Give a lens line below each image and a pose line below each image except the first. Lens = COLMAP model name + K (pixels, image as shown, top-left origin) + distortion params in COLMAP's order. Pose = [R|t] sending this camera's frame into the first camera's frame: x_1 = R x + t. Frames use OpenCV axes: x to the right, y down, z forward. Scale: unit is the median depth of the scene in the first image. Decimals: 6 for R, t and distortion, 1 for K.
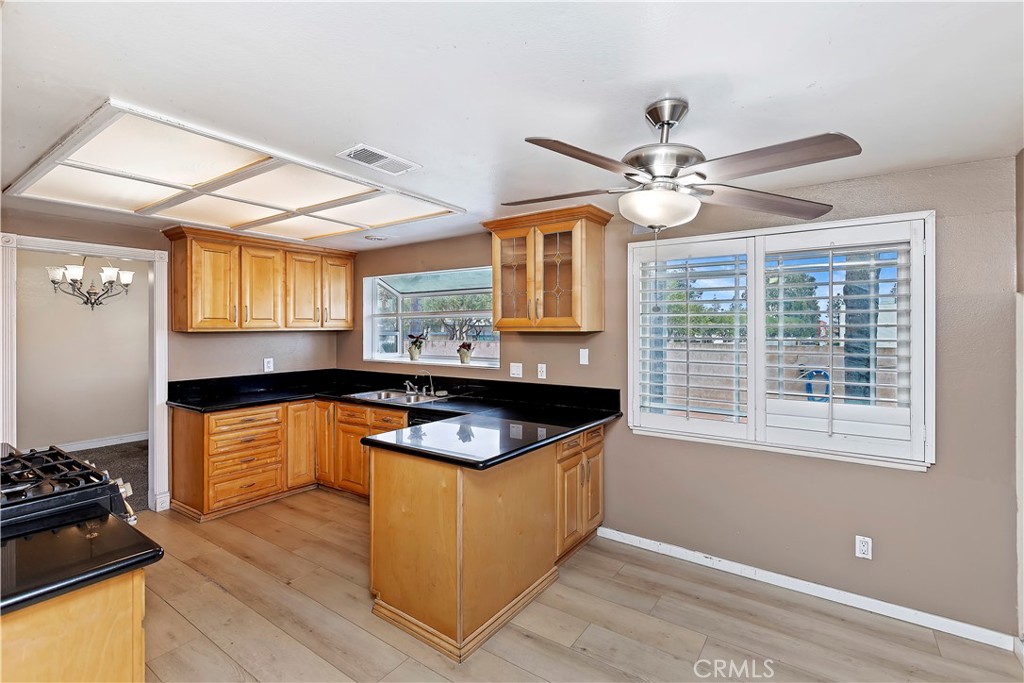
lens RADIAL K [[464.4, 0, 505.7], [0, 464.4, 325.3], [0, 0, 1]] dist [-0.000550, -0.000071]
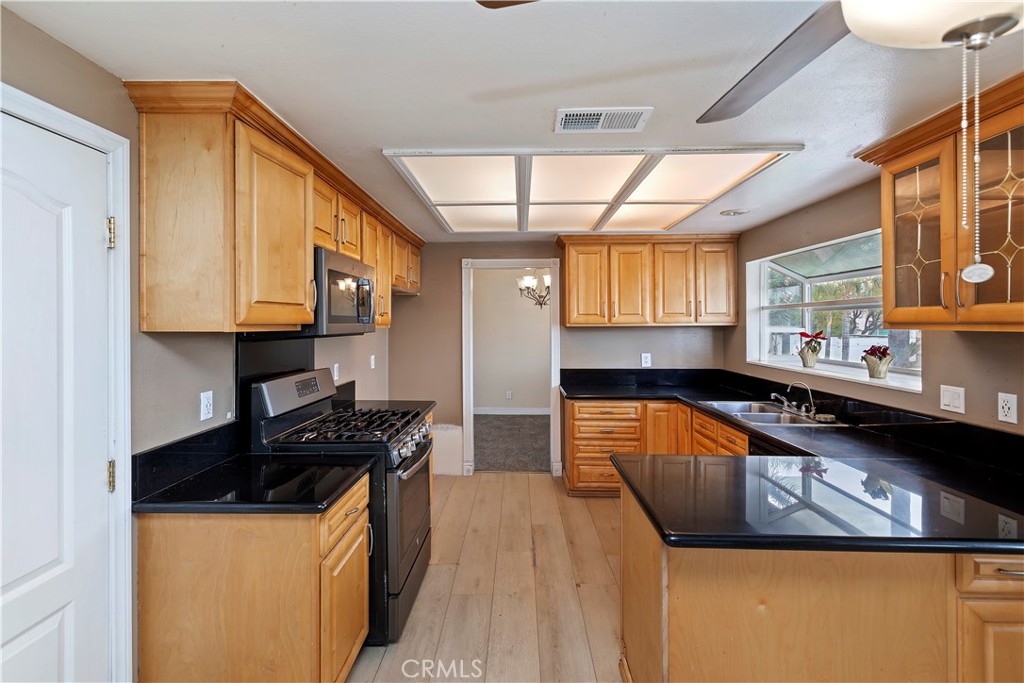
lens RADIAL K [[465.6, 0, 514.3], [0, 465.6, 322.2], [0, 0, 1]] dist [0.001175, -0.000155]
pose [[0.566162, -0.000102, -0.824294, 0.175229], [0.004396, 0.999986, 0.002896, -0.000637], [0.824282, -0.005263, 0.566155, 0.225530]]
